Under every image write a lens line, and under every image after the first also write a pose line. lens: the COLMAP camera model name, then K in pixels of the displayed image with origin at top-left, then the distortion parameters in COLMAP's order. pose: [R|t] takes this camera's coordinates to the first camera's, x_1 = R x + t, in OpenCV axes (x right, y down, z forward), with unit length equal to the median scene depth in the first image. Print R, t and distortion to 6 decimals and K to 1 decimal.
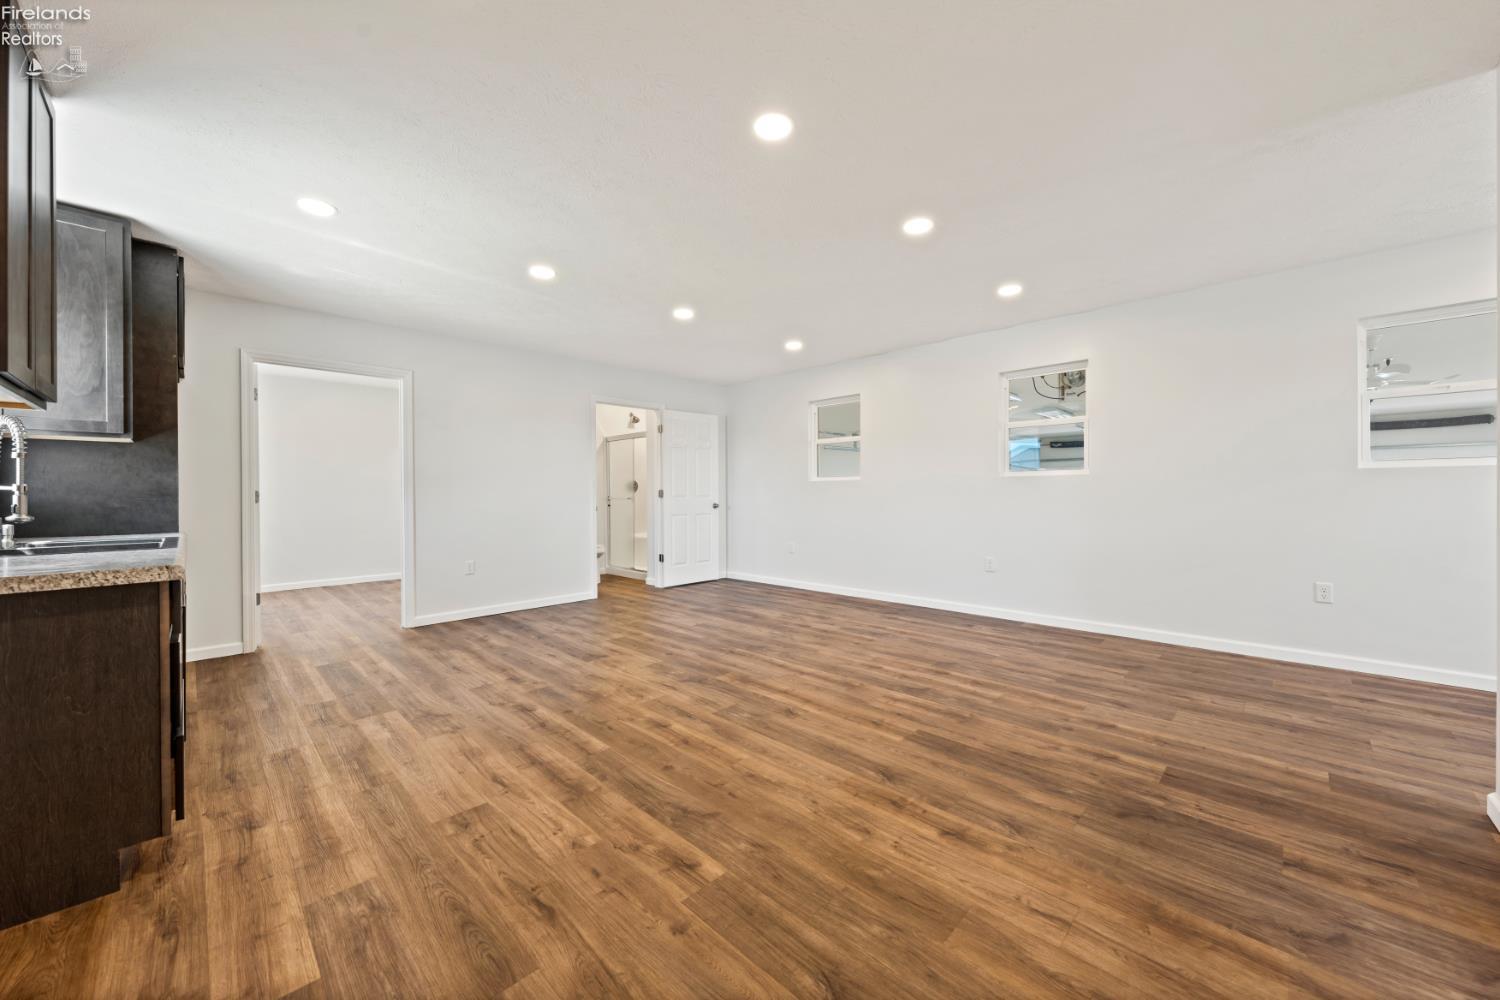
lens RADIAL K [[541.9, 0, 751.3], [0, 541.9, 523.5], [0, 0, 1]] dist [0.001715, -0.000644]
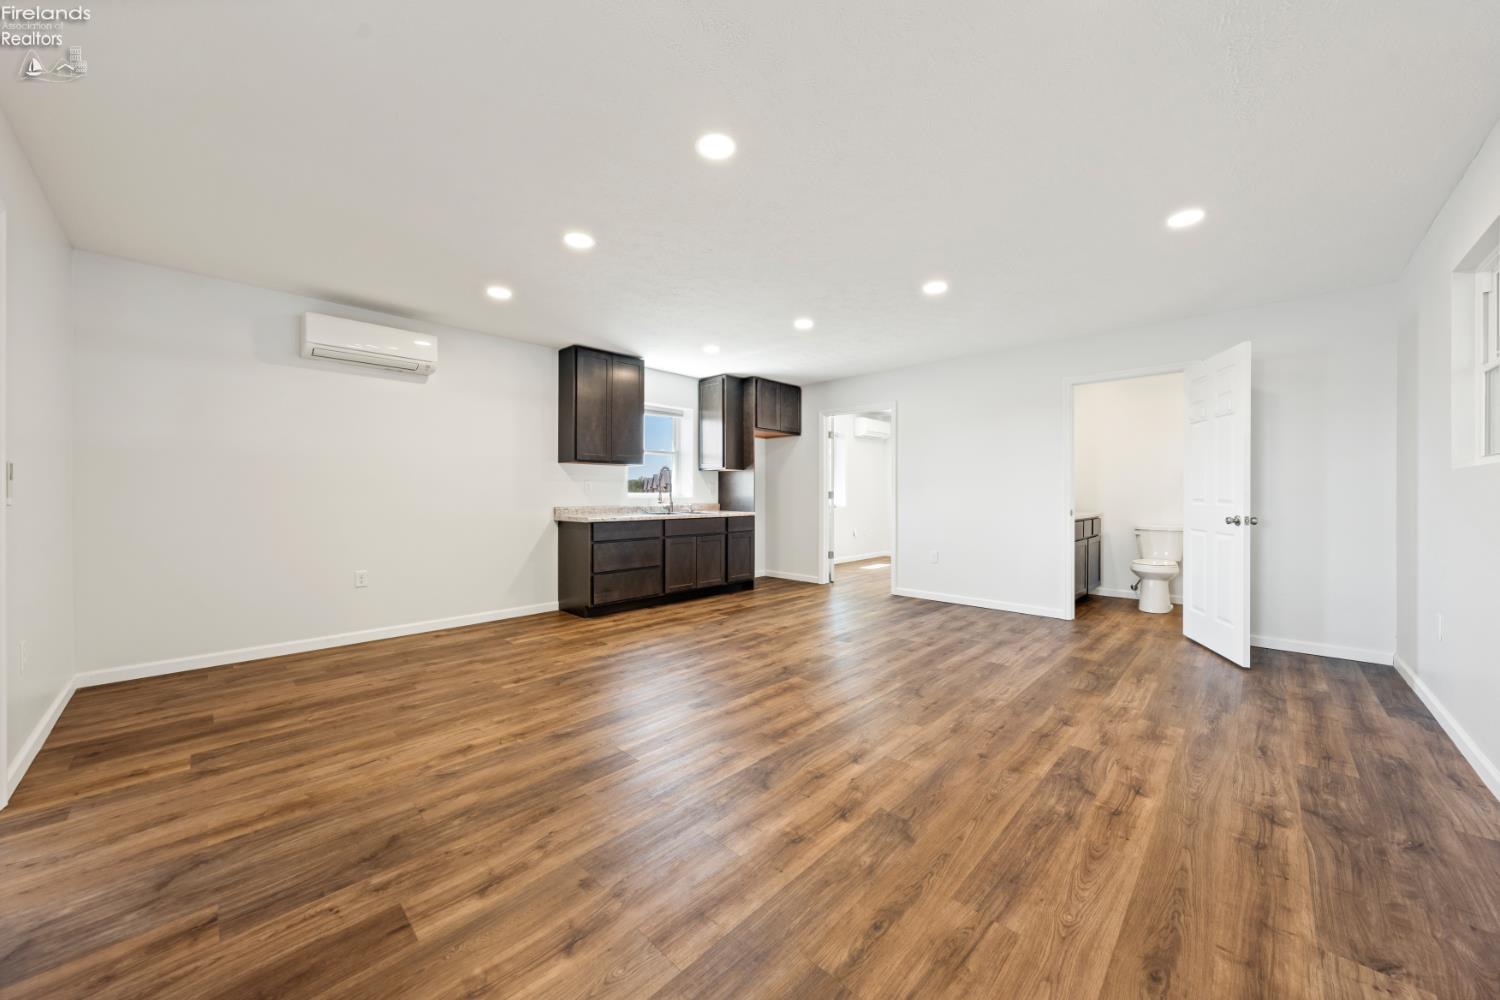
lens RADIAL K [[541.9, 0, 763.7], [0, 541.9, 487.1], [0, 0, 1]] dist [0.001715, -0.000644]
pose [[0.030961, -0.001413, -0.999520, 1.588626], [-0.056401, 0.998403, -0.003158, -0.104415], [0.997928, 0.056472, 0.030832, 1.509251]]
